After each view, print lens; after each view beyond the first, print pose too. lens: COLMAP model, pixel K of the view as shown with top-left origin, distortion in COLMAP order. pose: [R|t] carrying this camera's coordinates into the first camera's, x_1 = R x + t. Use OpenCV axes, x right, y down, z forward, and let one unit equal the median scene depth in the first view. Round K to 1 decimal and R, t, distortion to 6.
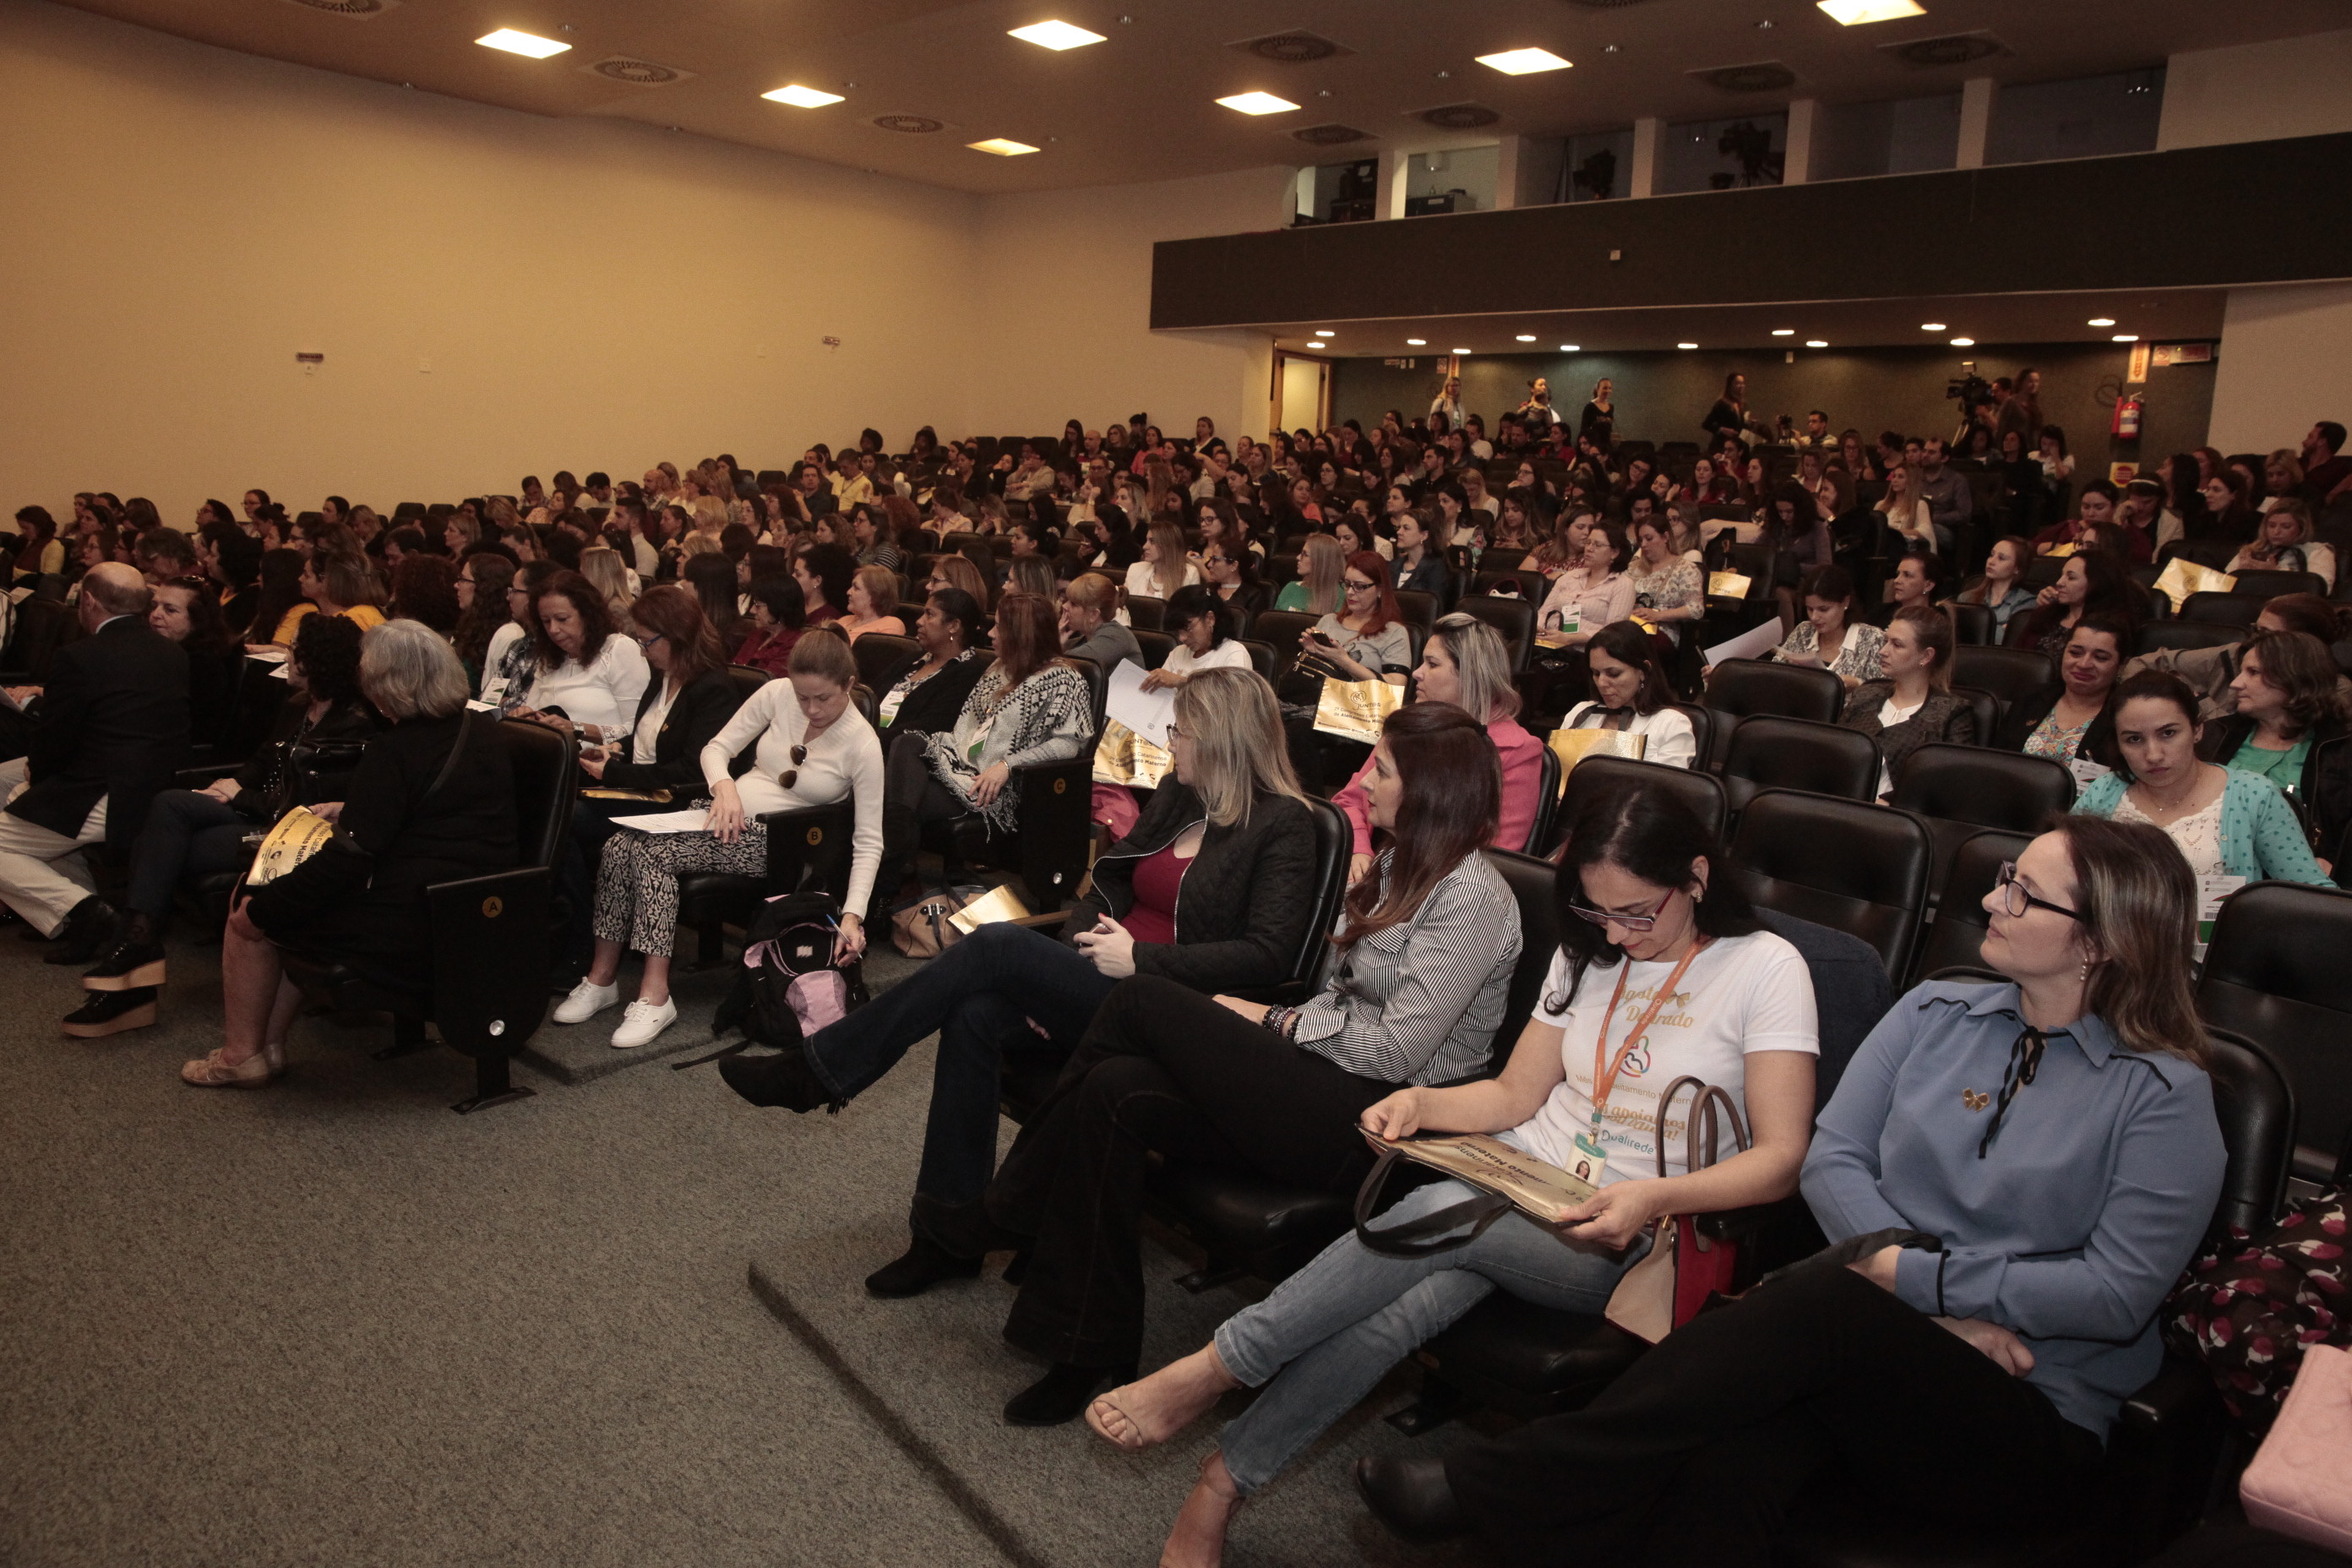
lens RADIAL K [[1616.5, 0, 1167.9], [0, 1616.5, 789.9], [0, 0, 1]] dist [-0.107416, 0.080947]
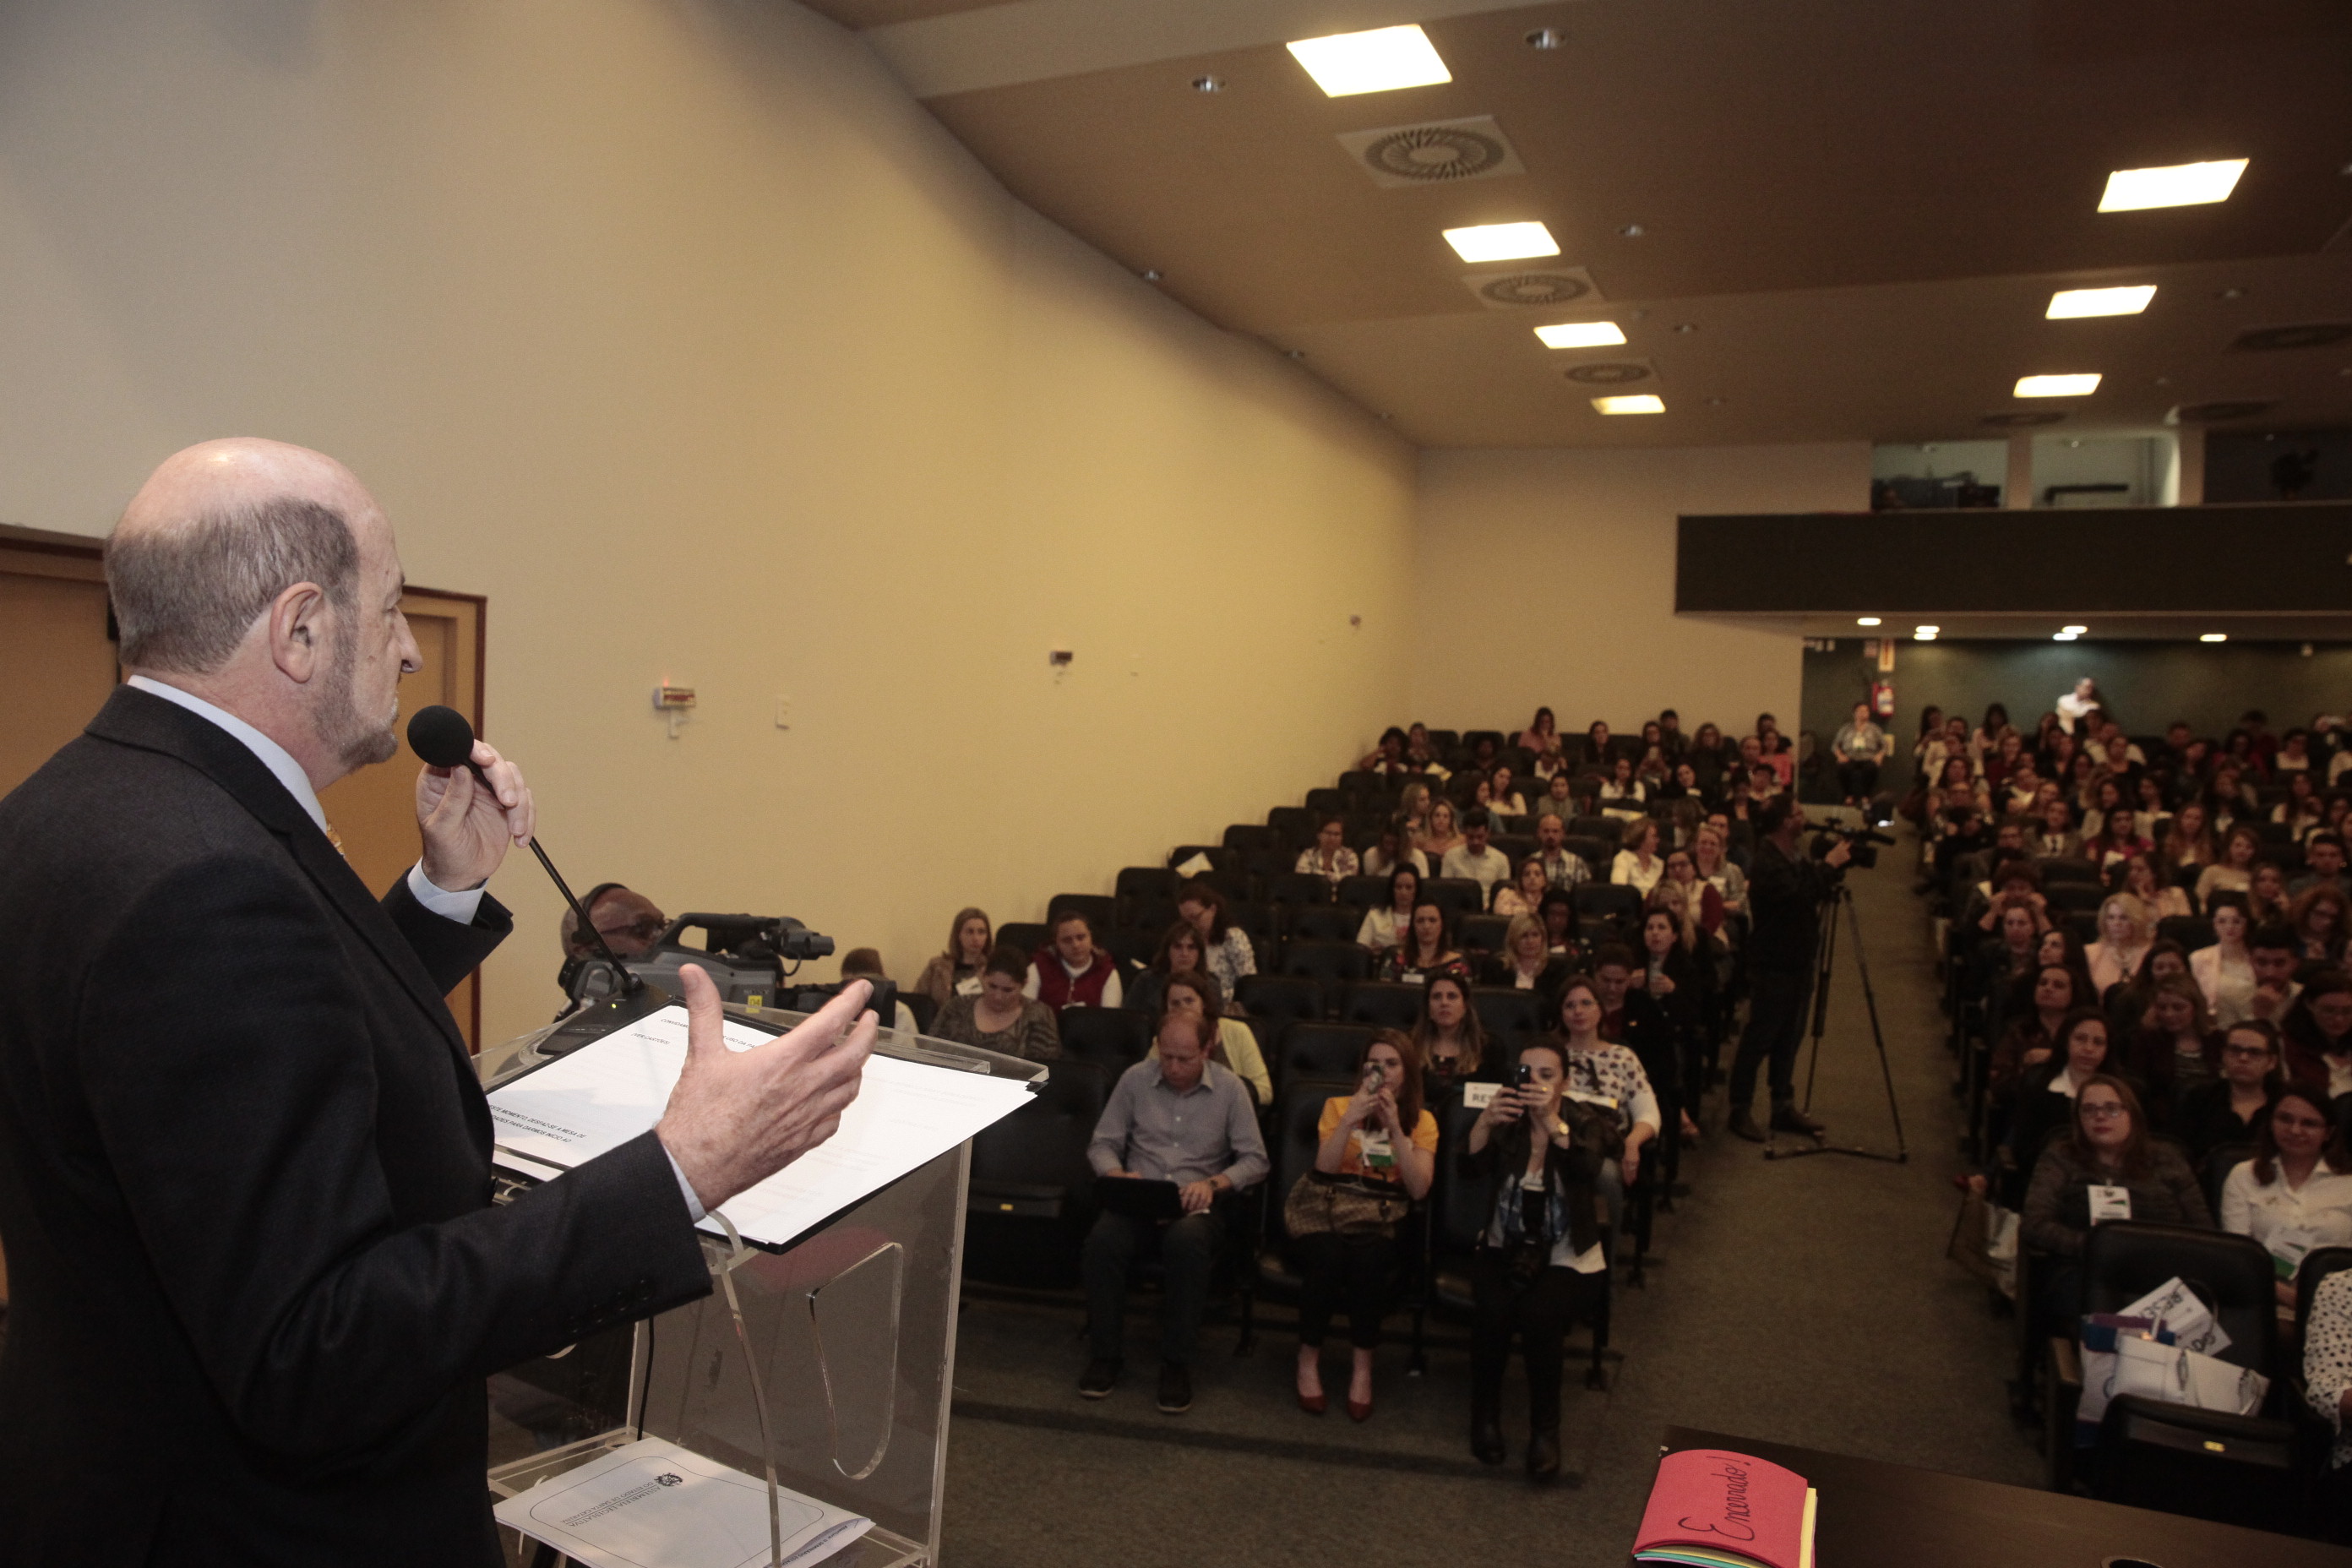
lens RADIAL K [[1616.5, 0, 1167.9], [0, 1616.5, 789.9], [0, 0, 1]] dist [-0.107416, 0.080947]
pose [[0.949542, -0.026946, 0.312481, -2.625070], [0.067484, 0.990520, -0.119650, -0.496932], [-0.306295, 0.134700, 0.942358, 1.291173]]
